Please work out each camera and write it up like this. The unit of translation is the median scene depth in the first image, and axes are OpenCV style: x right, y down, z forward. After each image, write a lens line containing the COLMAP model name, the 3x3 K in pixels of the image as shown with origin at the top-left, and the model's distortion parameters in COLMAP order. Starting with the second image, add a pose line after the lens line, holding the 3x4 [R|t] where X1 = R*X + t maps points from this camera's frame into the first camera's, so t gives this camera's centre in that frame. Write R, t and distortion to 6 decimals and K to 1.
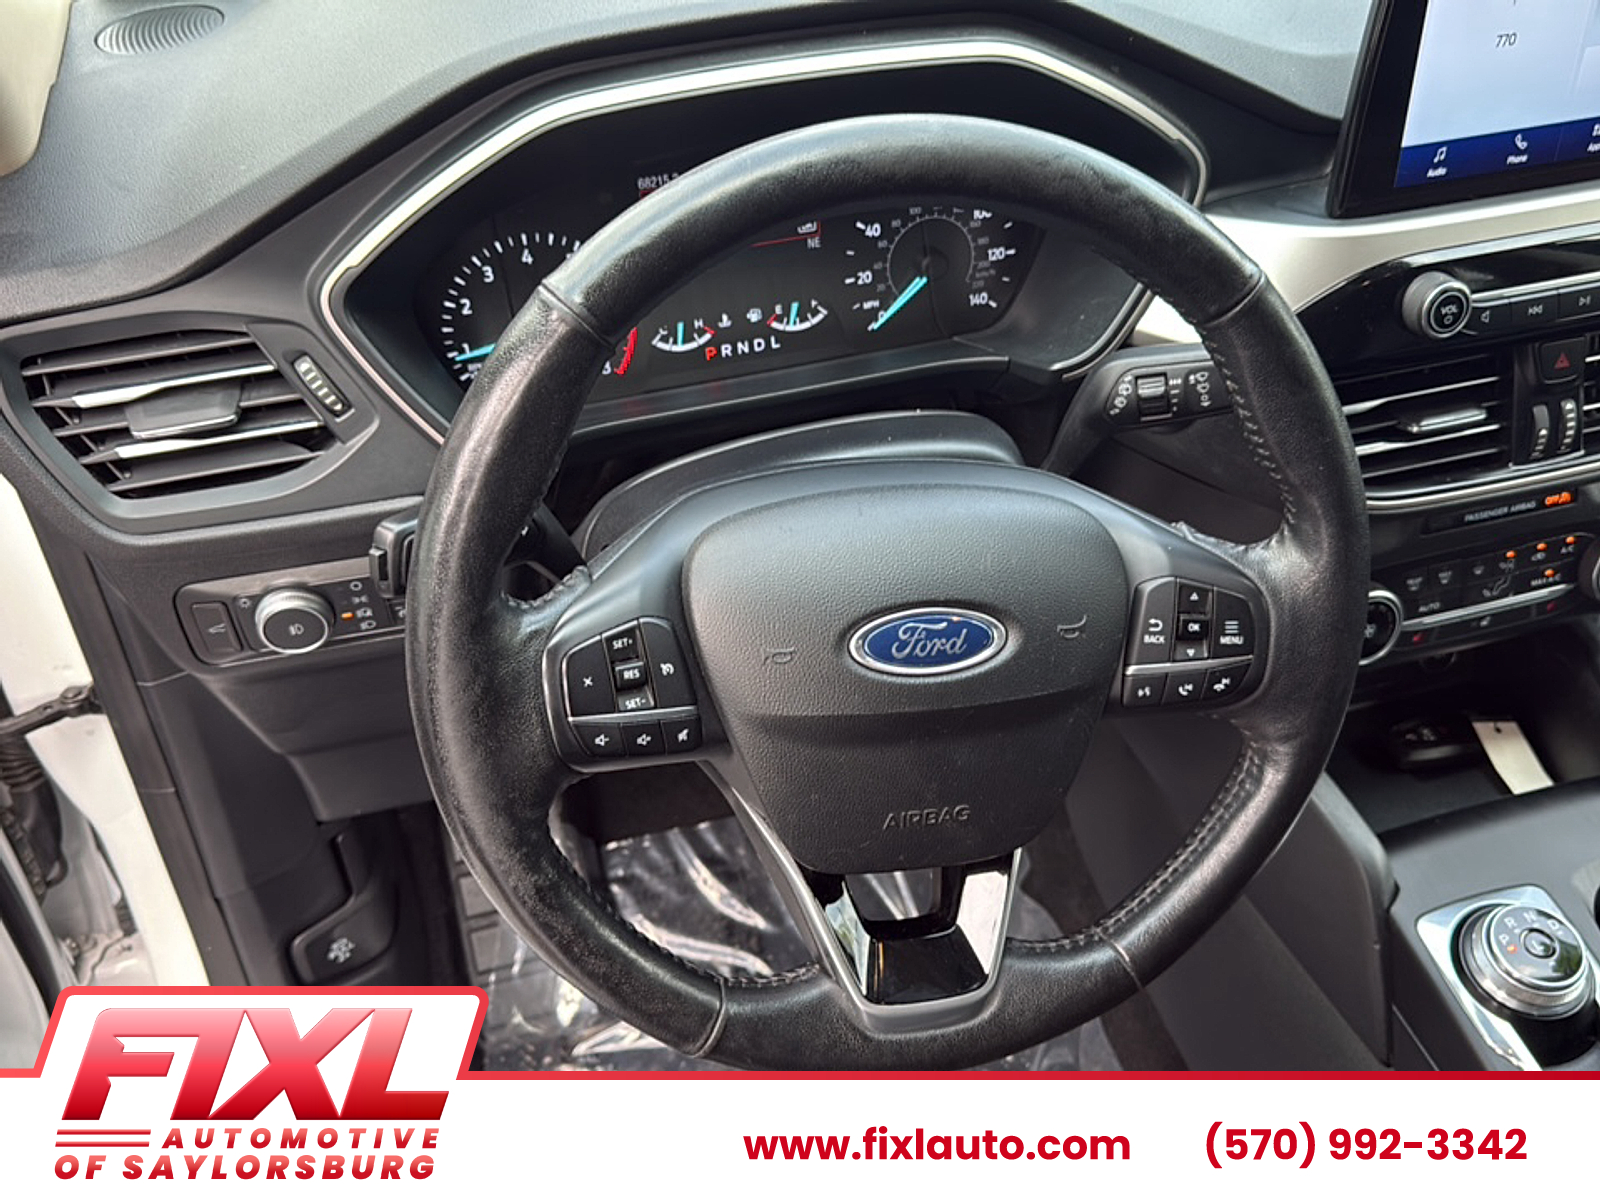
lens RADIAL K [[1439.7, 0, 772.0], [0, 1439.7, 621.4], [0, 0, 1]] dist [0.137222, -0.277558]
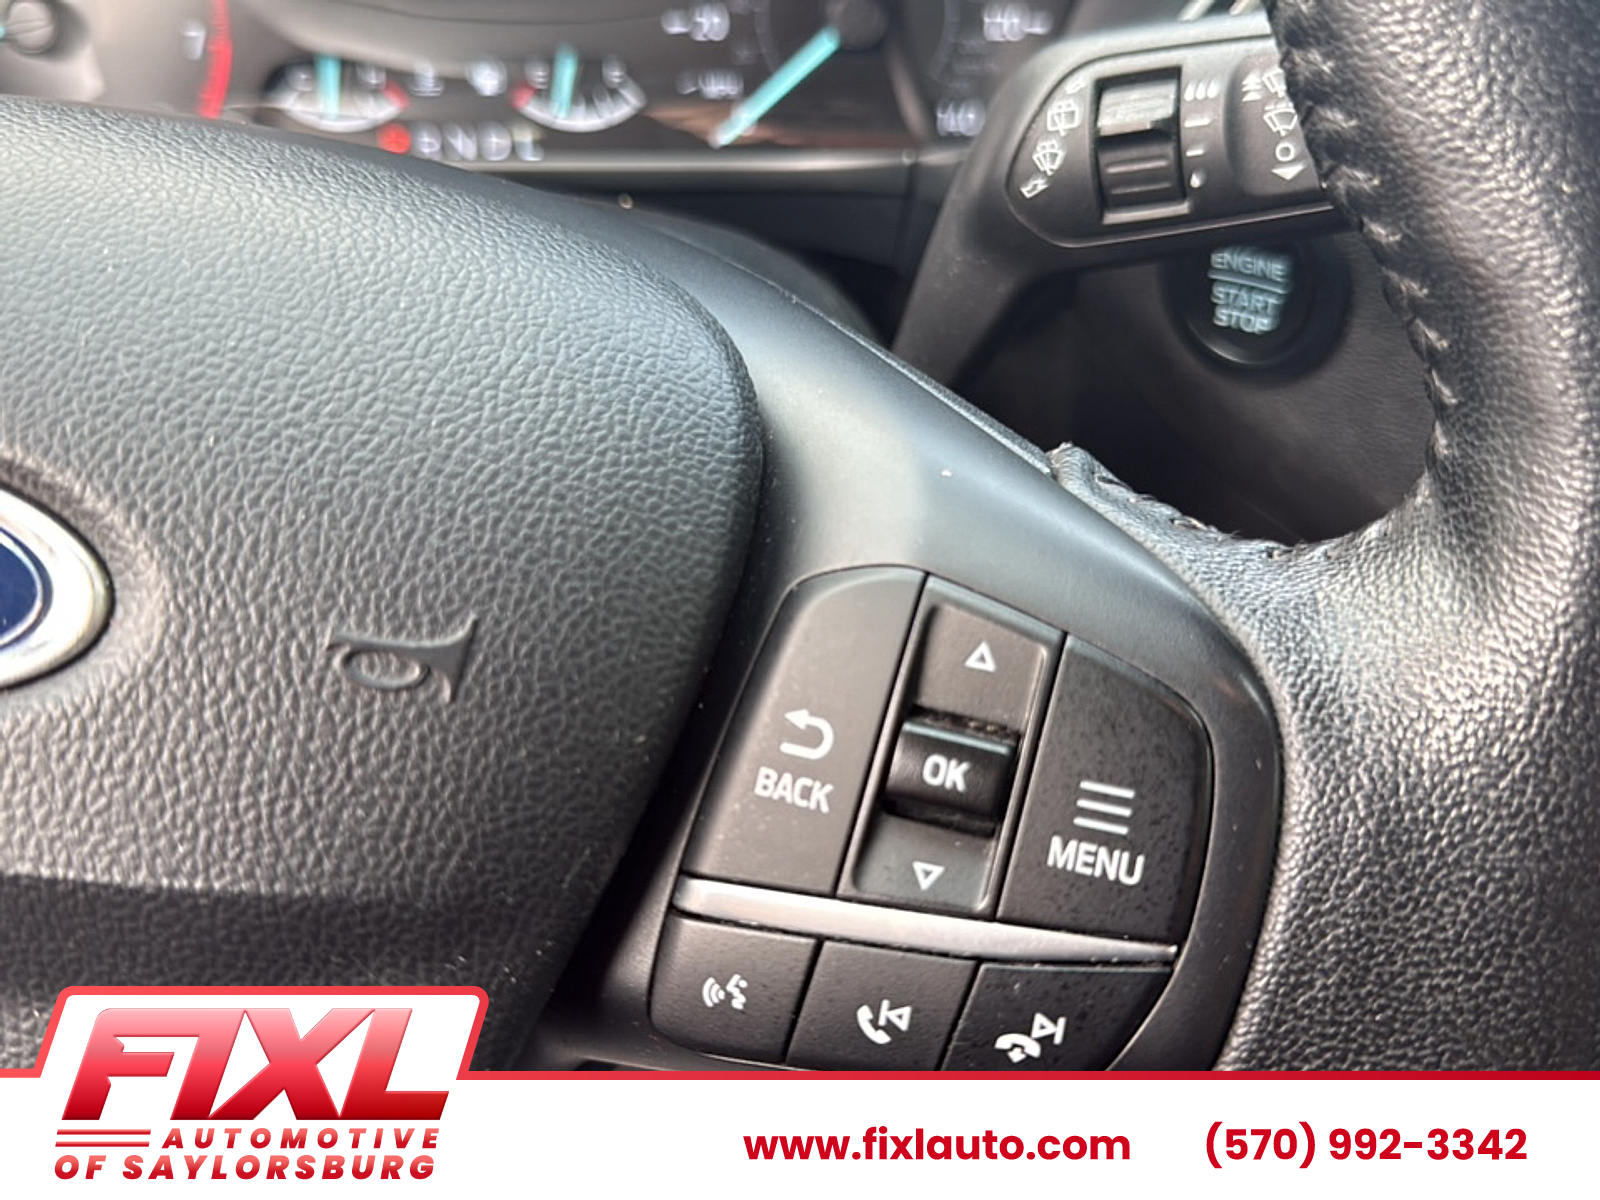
lens RADIAL K [[1439.7, 0, 772.0], [0, 1439.7, 621.4], [0, 0, 1]] dist [0.137222, -0.277558]
pose [[0.953557, 0.180820, -0.240901, 0.282321], [-0.214484, 0.969133, -0.121562, 0.013602], [0.211485, 0.167585, 0.962907, 0.672396]]
